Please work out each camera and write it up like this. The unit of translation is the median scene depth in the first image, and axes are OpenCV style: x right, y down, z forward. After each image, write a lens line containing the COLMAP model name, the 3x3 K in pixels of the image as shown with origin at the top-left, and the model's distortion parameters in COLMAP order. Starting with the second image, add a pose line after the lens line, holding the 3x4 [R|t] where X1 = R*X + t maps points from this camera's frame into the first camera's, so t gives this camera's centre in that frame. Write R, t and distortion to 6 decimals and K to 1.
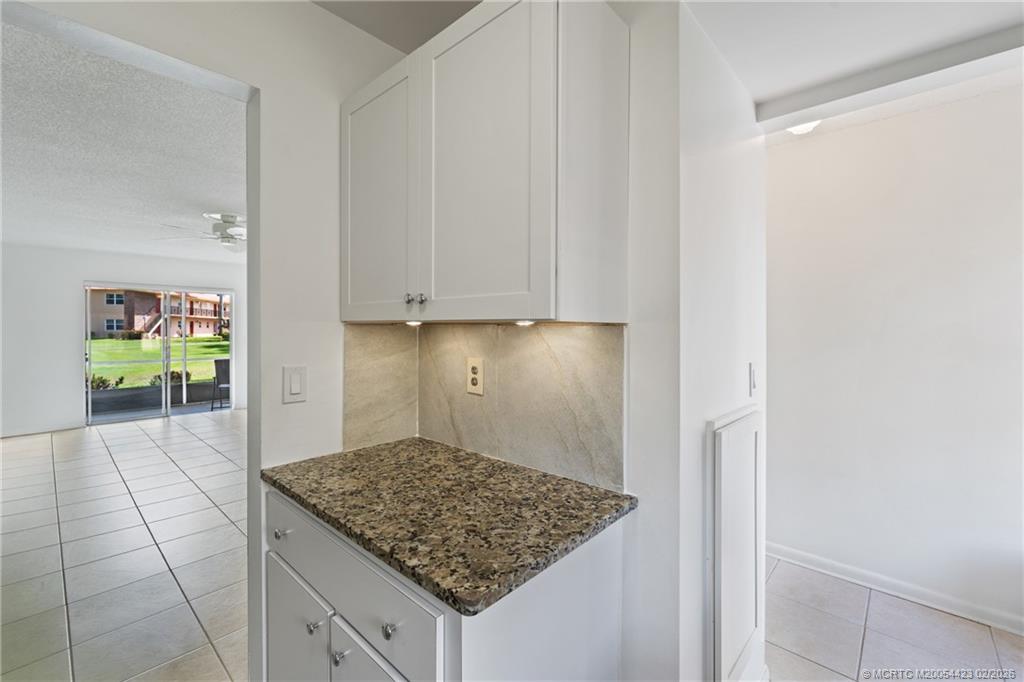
lens RADIAL K [[420.3, 0, 495.8], [0, 420.3, 336.1], [0, 0, 1]] dist [0.002086, -0.000066]
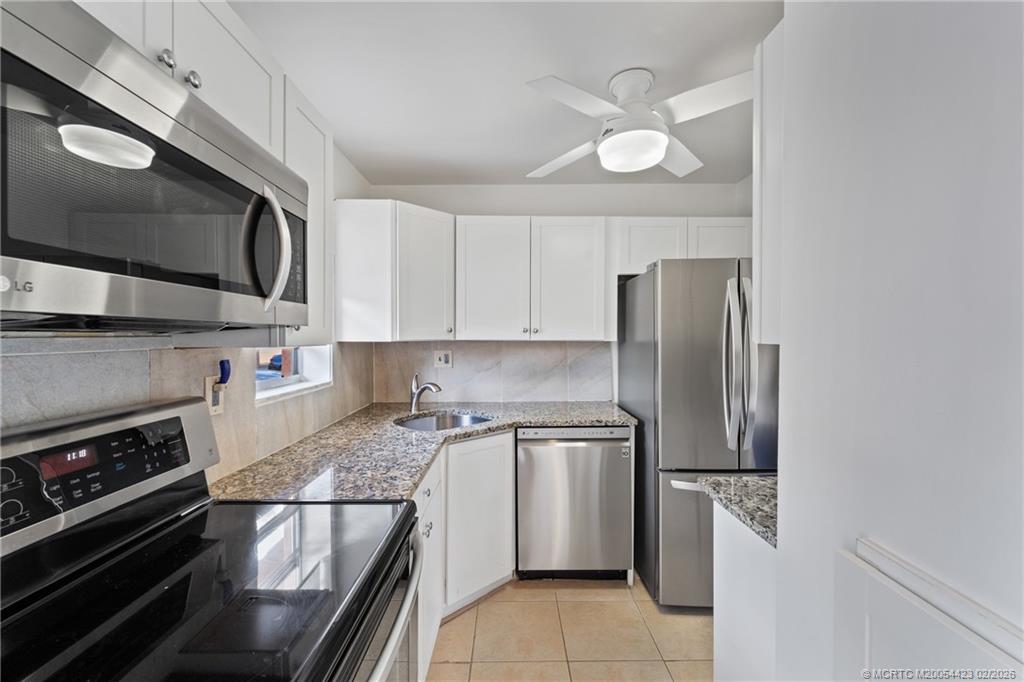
lens RADIAL K [[420.3, 0, 511.4], [0, 420.3, 337.5], [0, 0, 1]] dist [0.002086, -0.000066]
pose [[-0.727188, 0.004718, -0.686422, 1.418188], [-0.007504, 0.999862, 0.014822, -0.064653], [0.686397, 0.015930, -0.727053, 1.290089]]
